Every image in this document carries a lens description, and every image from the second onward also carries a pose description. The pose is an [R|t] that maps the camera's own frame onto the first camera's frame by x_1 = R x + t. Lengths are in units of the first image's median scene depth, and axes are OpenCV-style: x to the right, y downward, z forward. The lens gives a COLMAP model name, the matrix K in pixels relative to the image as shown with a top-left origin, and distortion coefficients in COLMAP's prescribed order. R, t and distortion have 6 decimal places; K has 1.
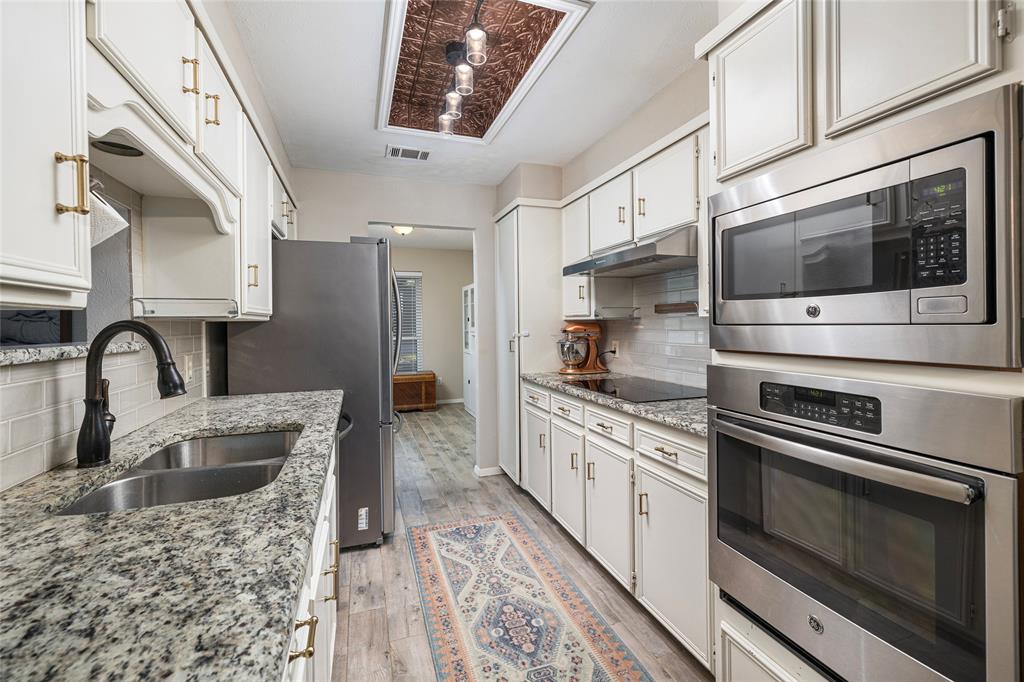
lens RADIAL K [[434.7, 0, 508.9], [0, 434.7, 327.7], [0, 0, 1]] dist [0.001559, -0.000197]
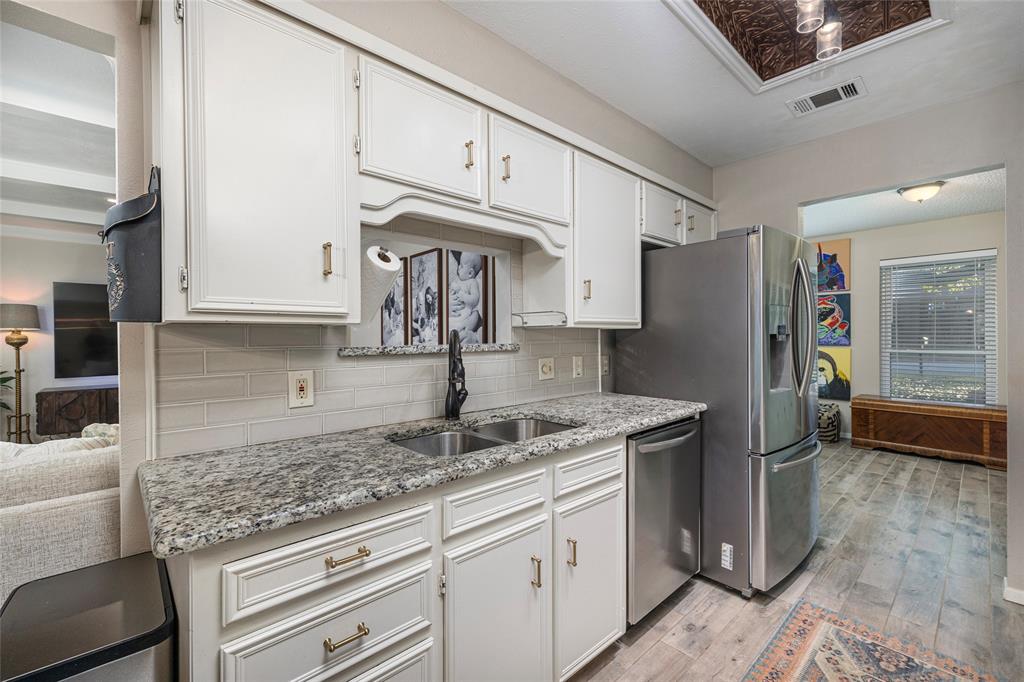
lens RADIAL K [[438.0, 0, 512.0], [0, 438.0, 341.0], [0, 0, 1]] dist [0.003199, 0.000566]
pose [[0.398834, 0.020833, -0.916786, 0.834863], [-0.006686, 0.999781, 0.019811, -0.011612], [0.916999, -0.001771, 0.398886, 0.754666]]
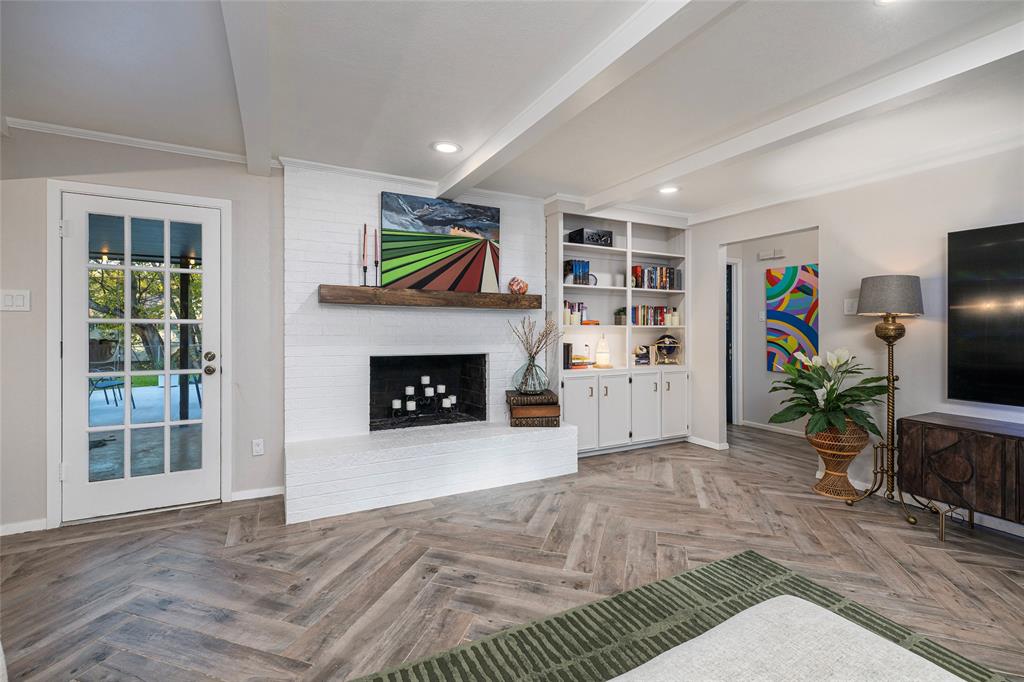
lens RADIAL K [[450.0, 0, 513.5], [0, 450.0, 322.2], [0, 0, 1]] dist [0.008340, 0.000152]
pose [[-0.988293, 0.002580, -0.152544, -3.034944], [0.002291, 0.999995, 0.002073, 0.042680], [0.152549, 0.001699, -0.988294, 0.450460]]
